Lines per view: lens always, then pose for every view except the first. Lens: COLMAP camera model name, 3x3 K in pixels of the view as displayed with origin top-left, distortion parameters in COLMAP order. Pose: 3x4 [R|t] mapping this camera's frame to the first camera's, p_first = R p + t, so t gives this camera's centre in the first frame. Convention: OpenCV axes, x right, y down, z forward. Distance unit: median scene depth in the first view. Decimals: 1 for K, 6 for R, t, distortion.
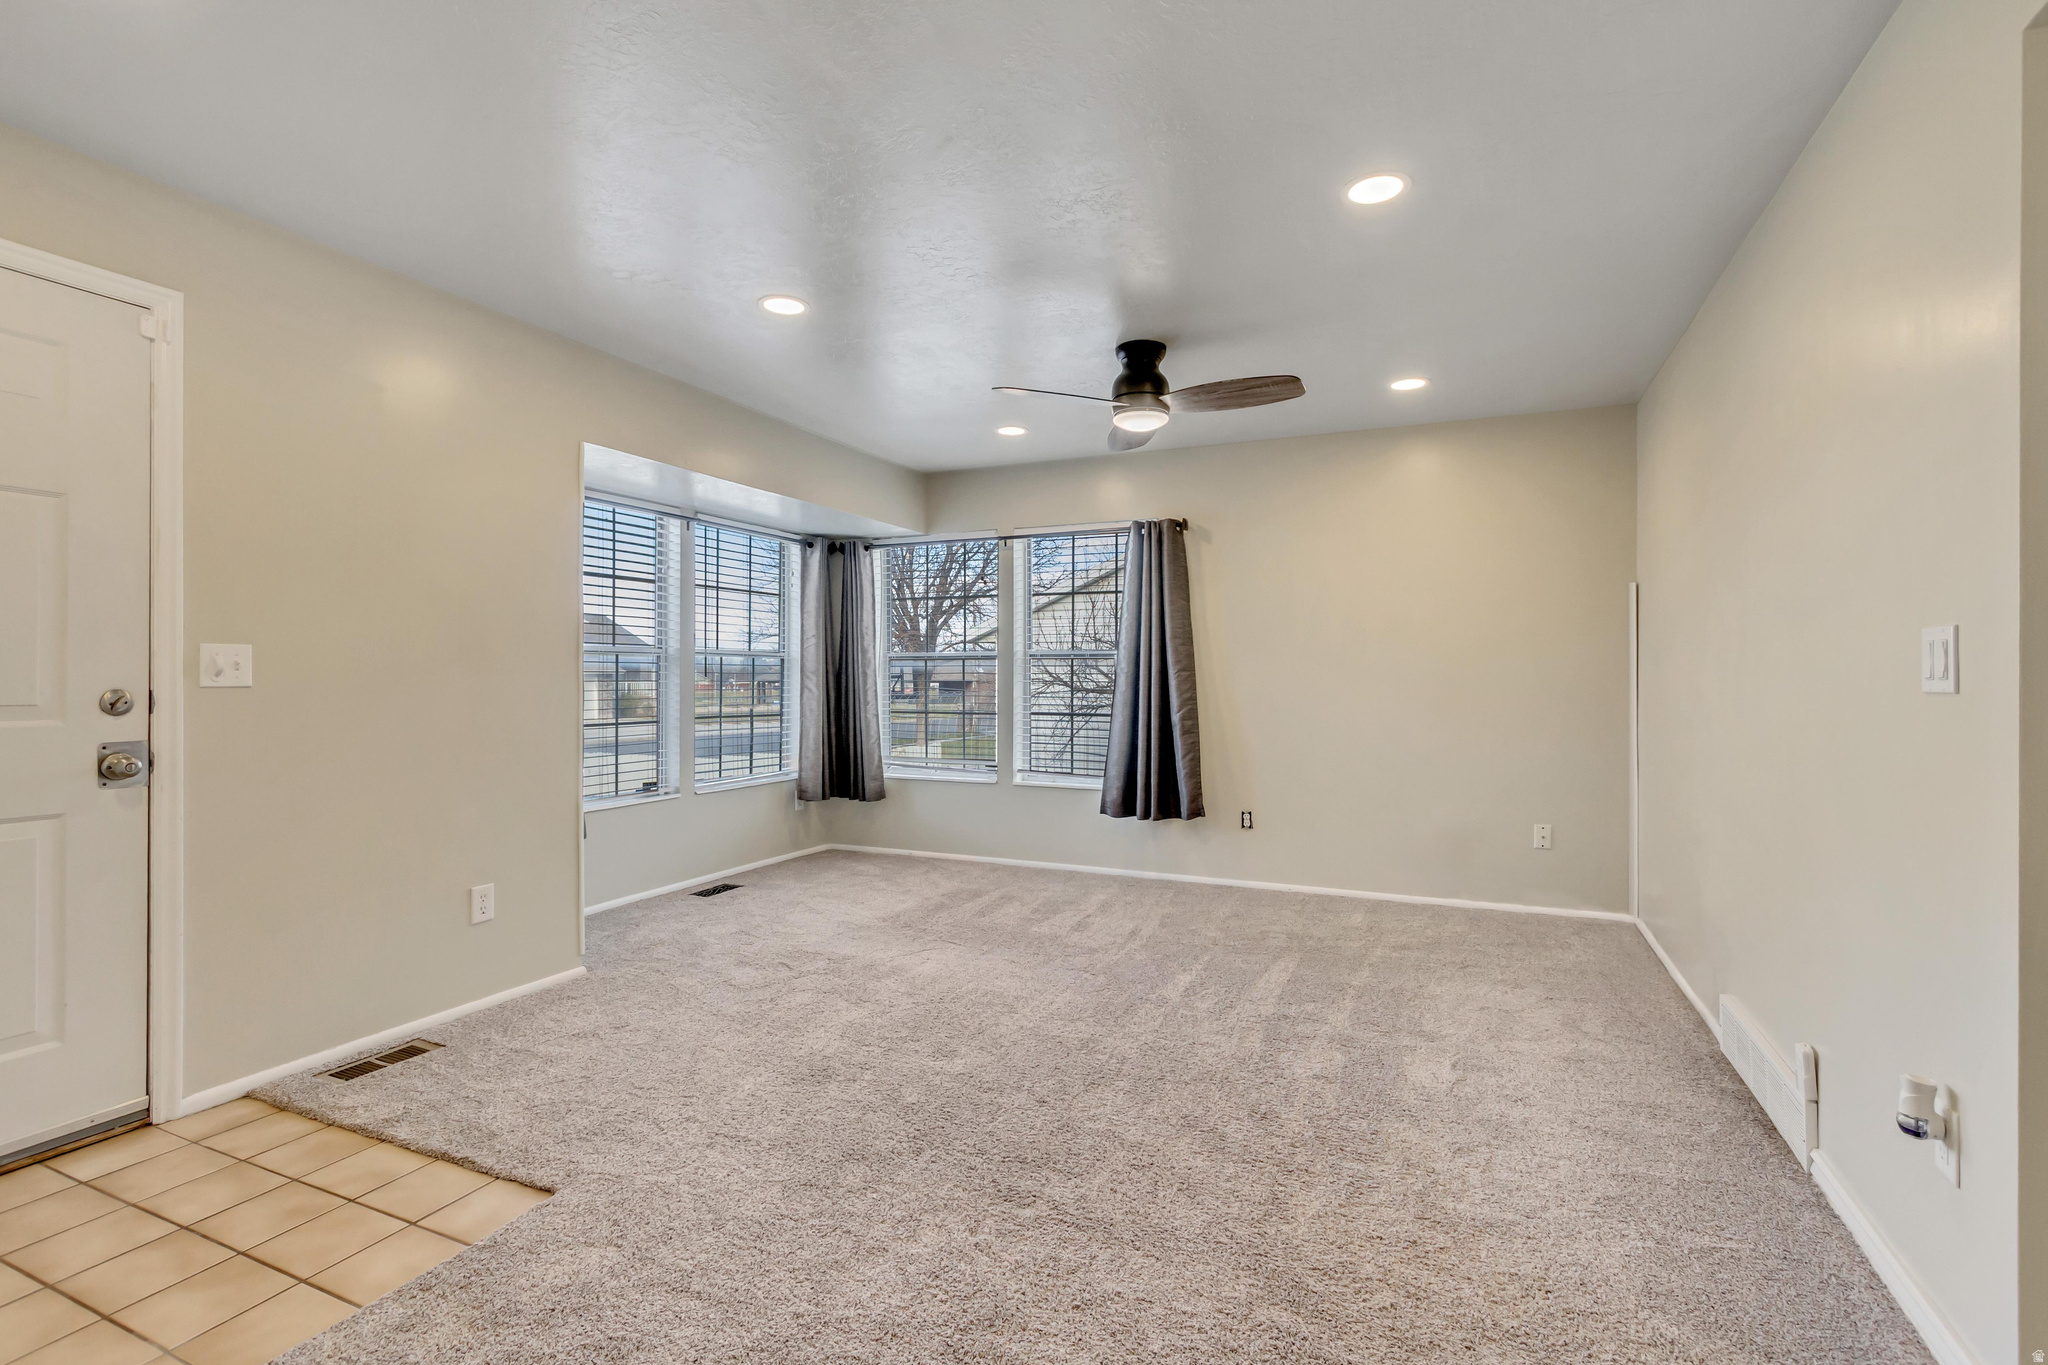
lens RADIAL K [[942.2, 0, 1033.9], [0, 942.2, 673.9], [0, 0, 1]] dist [0.005911, -0.001154]
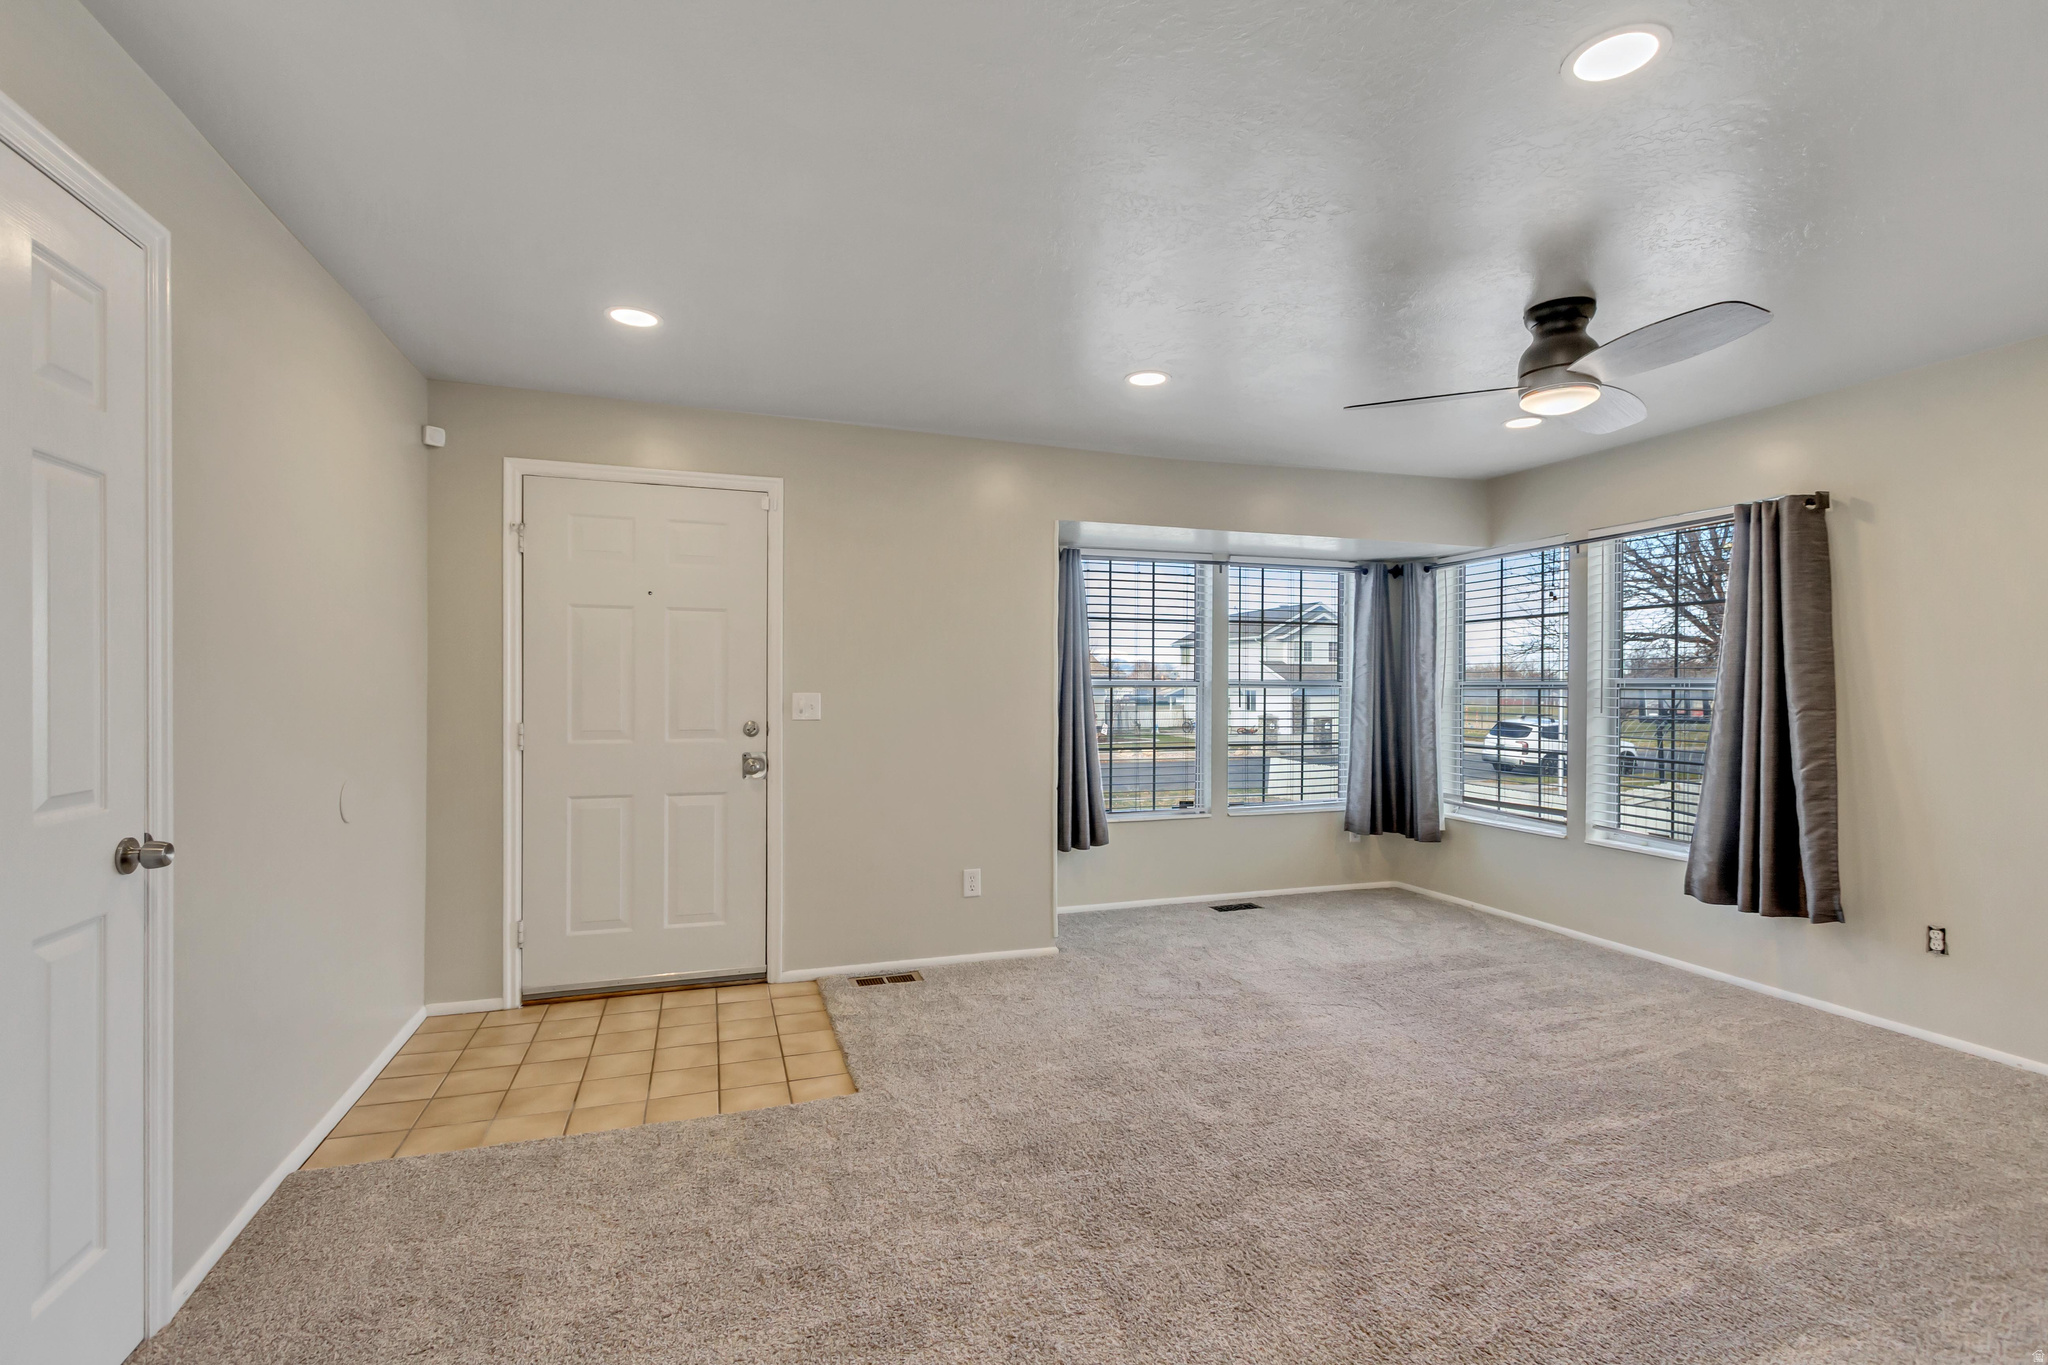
lens RADIAL K [[942.2, 0, 1034.2], [0, 942.2, 687.2], [0, 0, 1]] dist [0.005911, -0.001154]
pose [[0.684559, 0.000134, -0.728957, 0.385839], [-0.000123, 1.000000, 0.000069, -0.027898], [0.728957, 0.000042, 0.684559, 0.134720]]
